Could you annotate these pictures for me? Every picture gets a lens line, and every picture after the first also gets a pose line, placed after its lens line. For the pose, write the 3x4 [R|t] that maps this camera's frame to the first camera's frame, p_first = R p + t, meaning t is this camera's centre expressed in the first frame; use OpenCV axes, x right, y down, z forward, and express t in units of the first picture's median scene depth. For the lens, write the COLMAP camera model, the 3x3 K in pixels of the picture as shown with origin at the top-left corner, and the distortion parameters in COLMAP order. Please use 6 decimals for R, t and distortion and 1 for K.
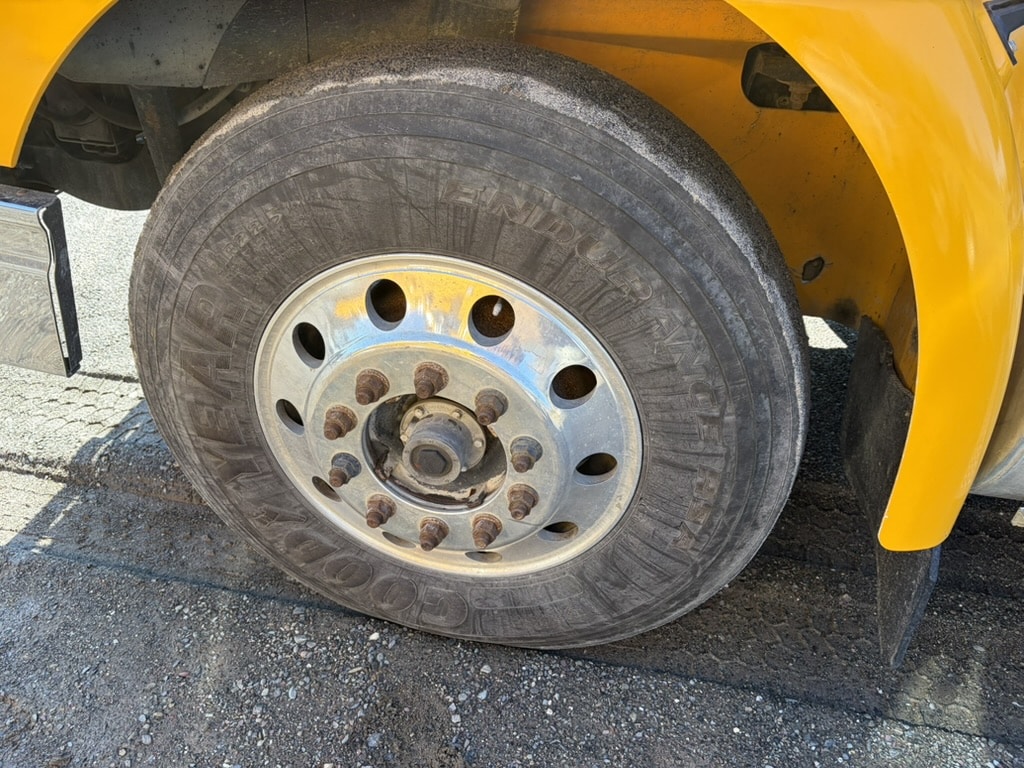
lens RADIAL K [[797.7, 0, 512.4], [0, 797.7, 384.1], [0, 0, 1]] dist [0.012590, -0.014835]
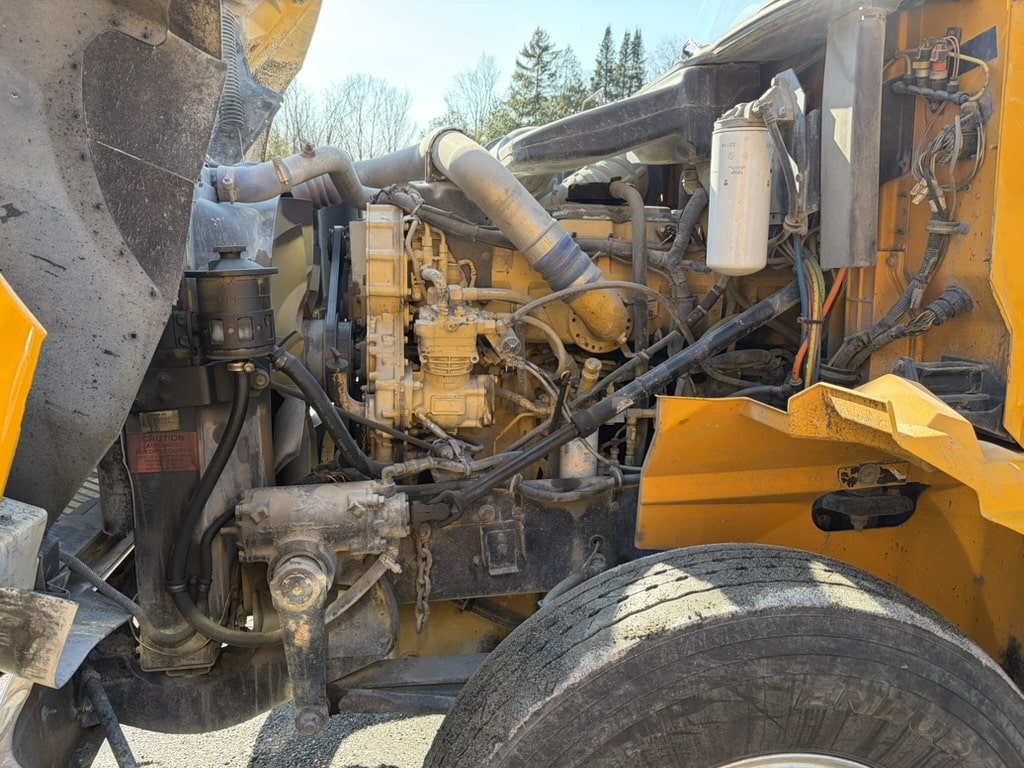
lens RADIAL K [[797.7, 0, 516.8], [0, 797.7, 383.9], [0, 0, 1]] dist [0.012590, -0.014835]
pose [[0.942105, -0.100537, 0.319890, -0.776498], [0.219733, 0.905719, -0.362478, -0.321391], [-0.253288, 0.411783, 0.875374, -0.076565]]
